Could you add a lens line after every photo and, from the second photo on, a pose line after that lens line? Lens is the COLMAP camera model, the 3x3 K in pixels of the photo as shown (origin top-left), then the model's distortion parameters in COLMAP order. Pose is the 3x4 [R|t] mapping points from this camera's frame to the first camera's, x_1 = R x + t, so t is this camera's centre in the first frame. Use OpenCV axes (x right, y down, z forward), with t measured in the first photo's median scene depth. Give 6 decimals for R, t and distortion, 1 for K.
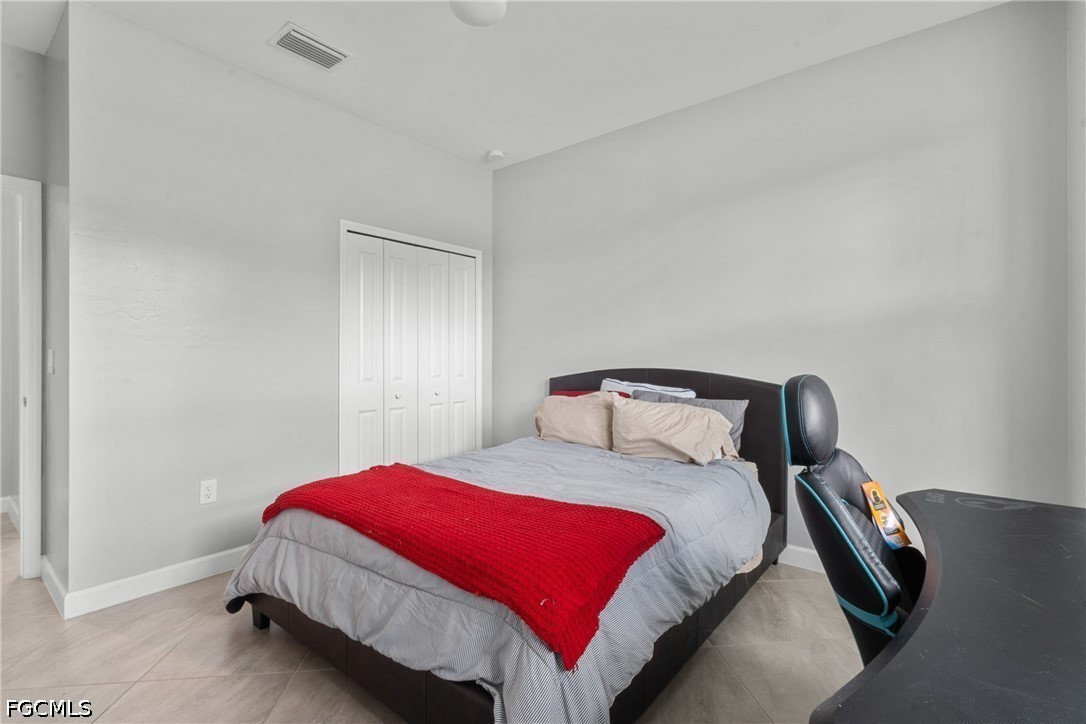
lens RADIAL K [[506.0, 0, 544.6], [0, 506.0, 349.6], [0, 0, 1]] dist [0.001167, 0.000347]
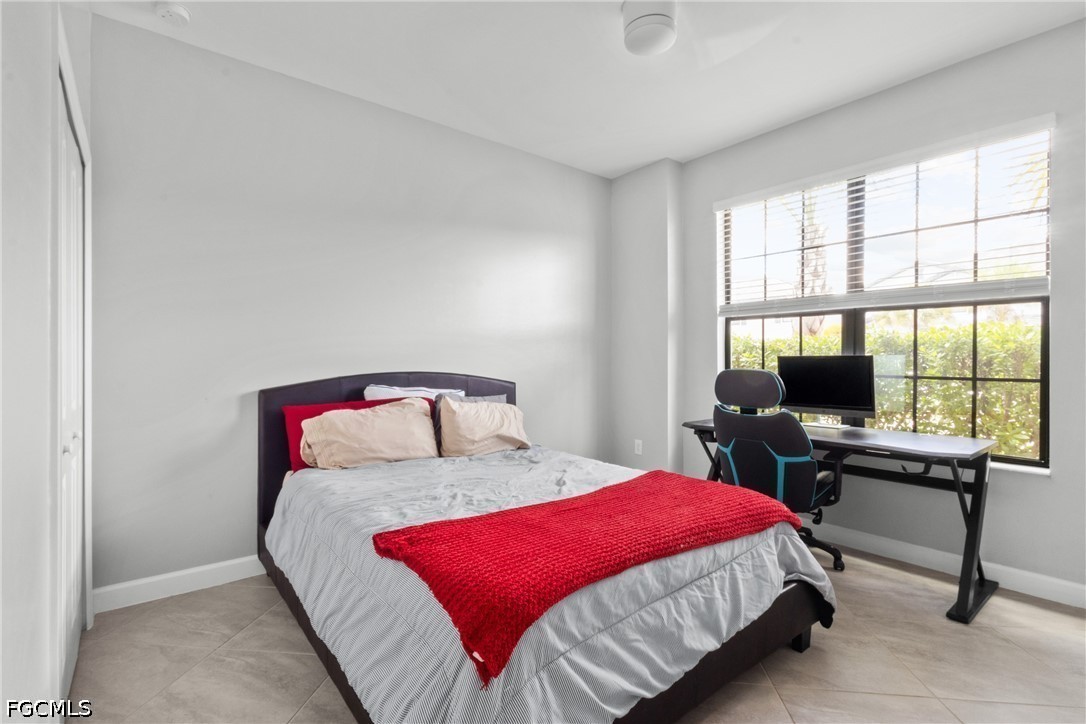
lens RADIAL K [[506.0, 0, 544.6], [0, 506.0, 349.6], [0, 0, 1]] dist [0.001167, 0.000347]
pose [[0.209594, 0.017827, 0.977626, -0.813699], [-0.016691, 0.999753, -0.014652, 0.005554], [-0.977646, -0.013246, 0.209839, 0.644659]]
